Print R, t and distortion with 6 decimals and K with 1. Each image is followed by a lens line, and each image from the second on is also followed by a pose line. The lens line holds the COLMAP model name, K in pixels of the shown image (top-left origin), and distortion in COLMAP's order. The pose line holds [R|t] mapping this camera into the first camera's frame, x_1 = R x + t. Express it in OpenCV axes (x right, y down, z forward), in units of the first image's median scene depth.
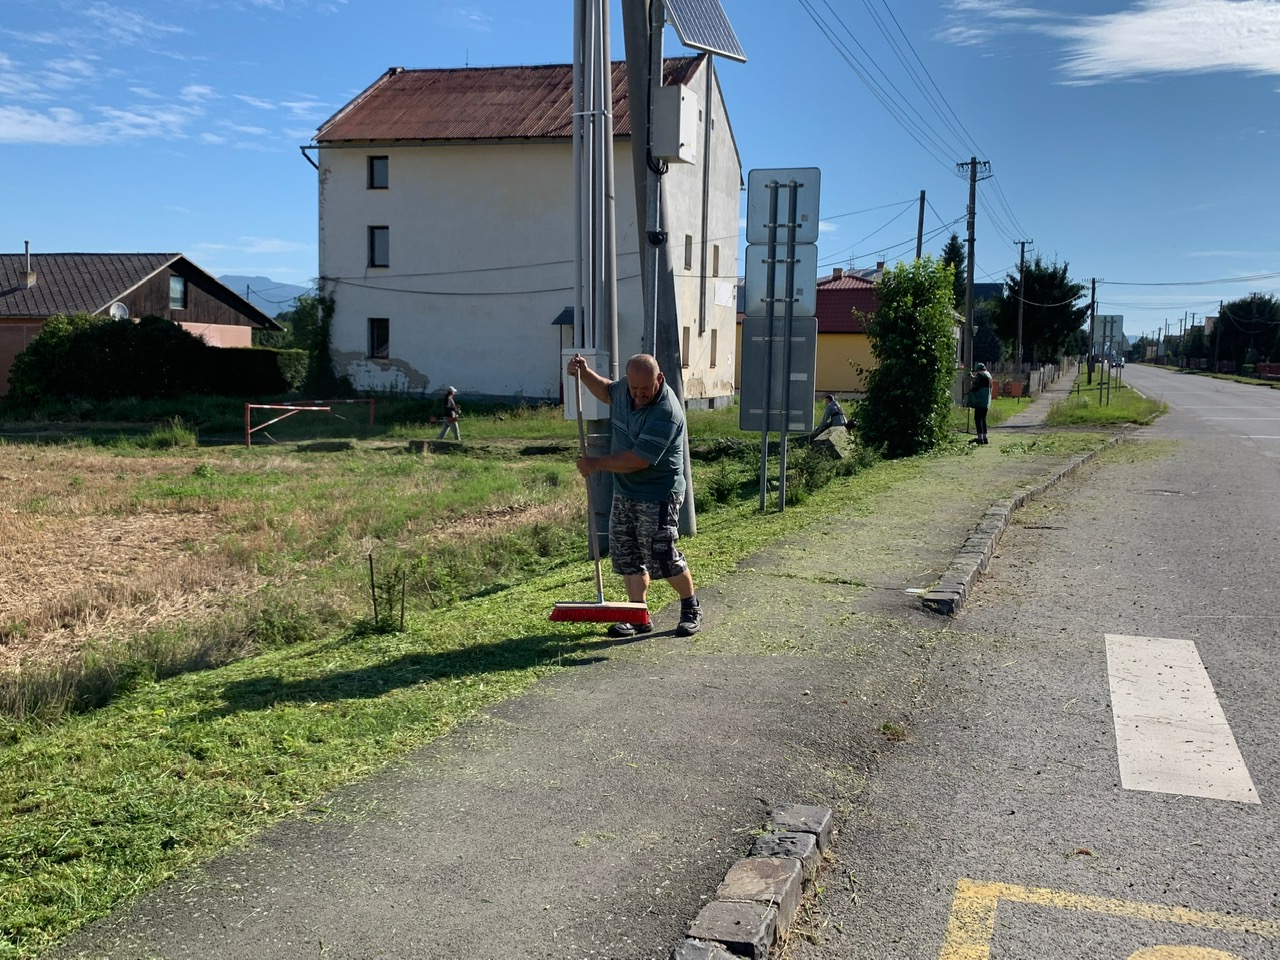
lens RADIAL K [[1251.9, 0, 635.1], [0, 1251.9, 543.1], [0, 0, 1]] dist [0.060038, -0.014143]
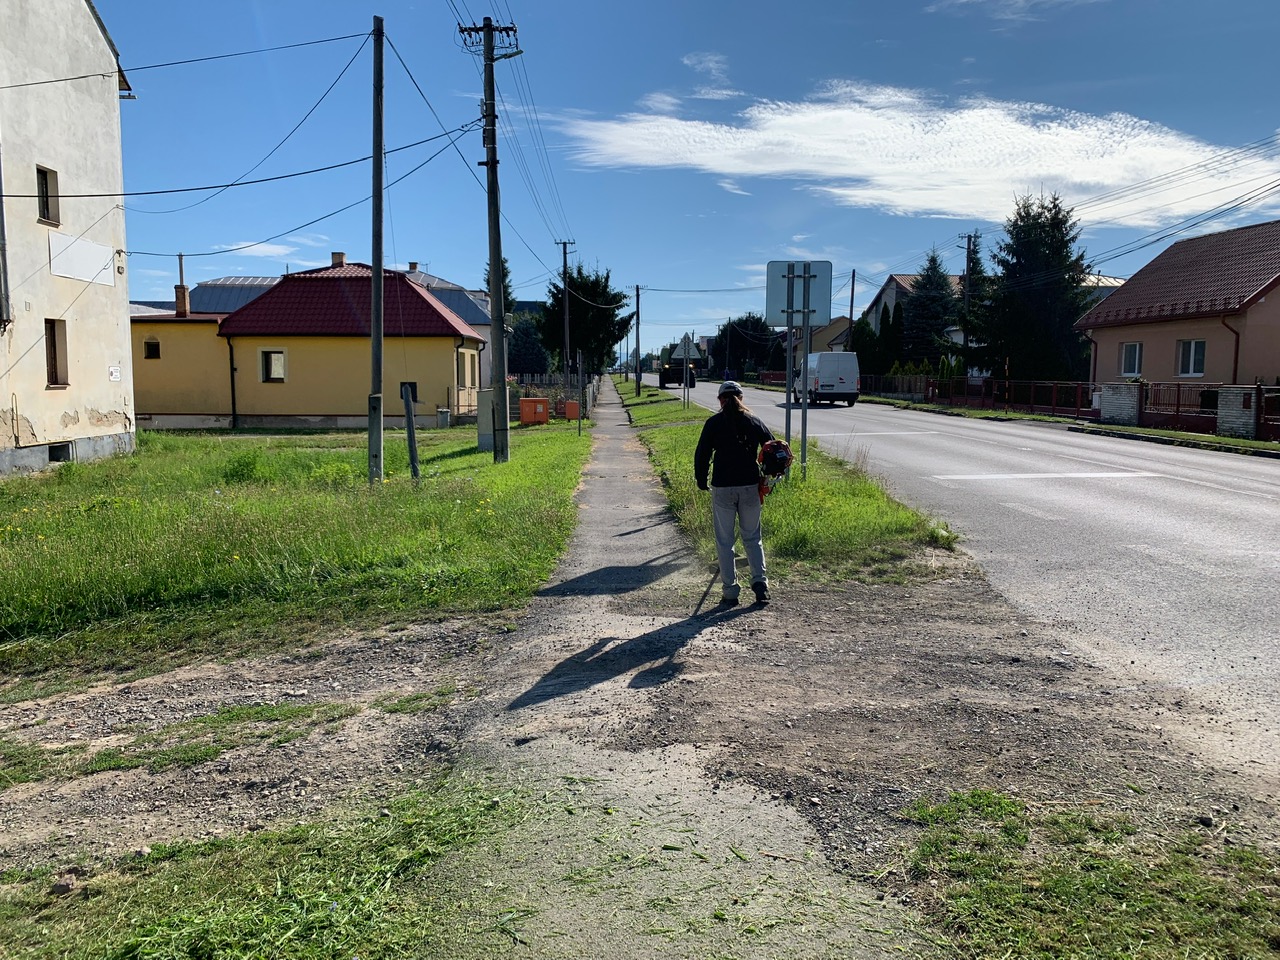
lens RADIAL K [[981.5, 0, 640.0], [0, 981.5, 480.0], [0, 0, 1]] dist [0.045357, -0.053957]
pose [[0.930686, -0.053161, 0.361935, 0.145929], [0.065597, 0.997600, -0.022149, -0.076144], [-0.359889, 0.044355, 0.931940, 0.520185]]
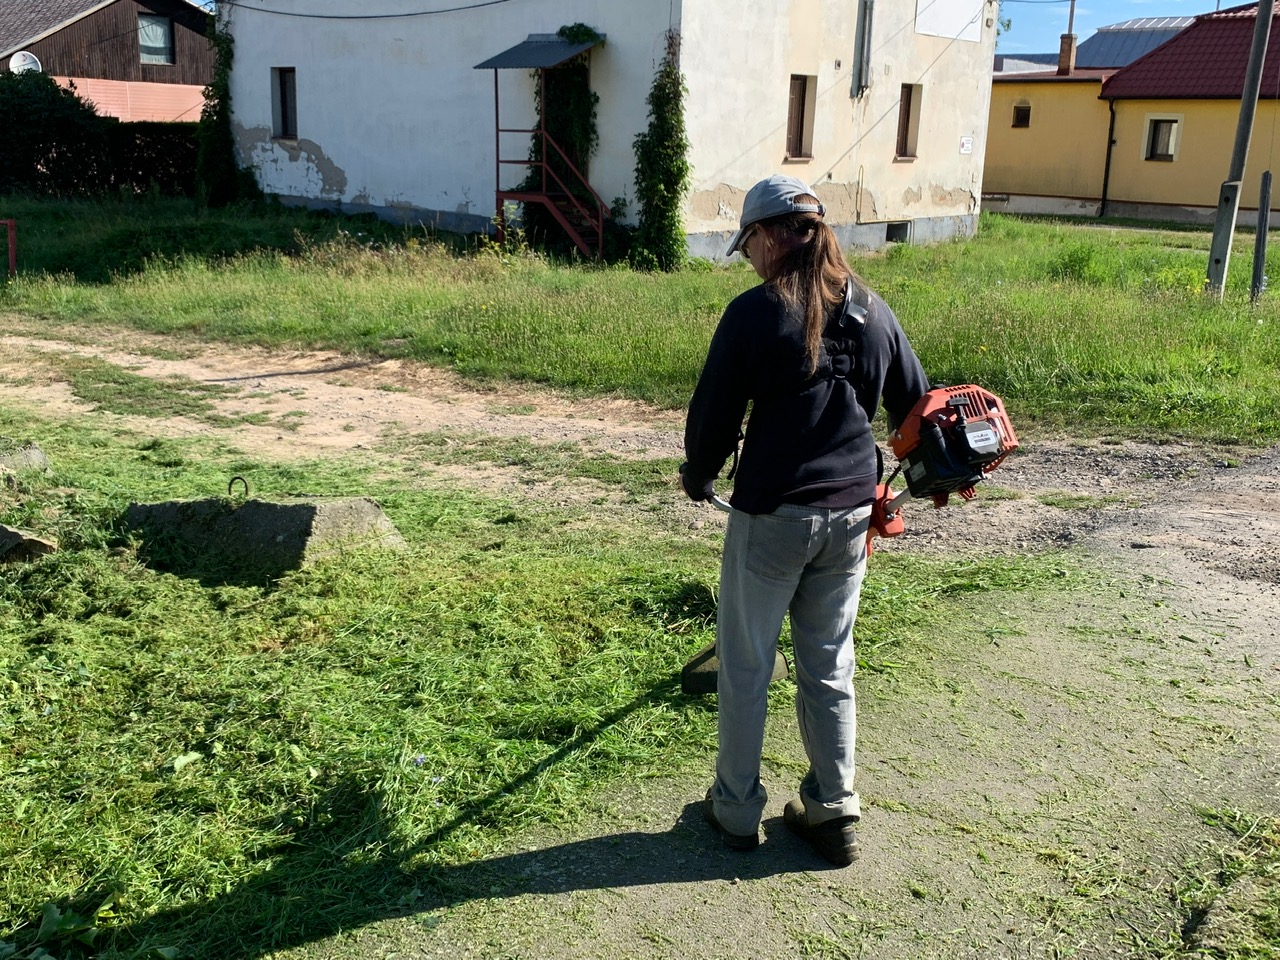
lens RADIAL K [[1281.0, 0, 640.0], [0, 1281.0, 480.0], [0, 0, 1]] dist [0.011102, -0.014531]
pose [[0.927972, 0.104137, -0.357804, 0.169988], [-0.063281, 0.990252, 0.124086, -0.071902], [0.367237, -0.092506, 0.925516, 0.478812]]
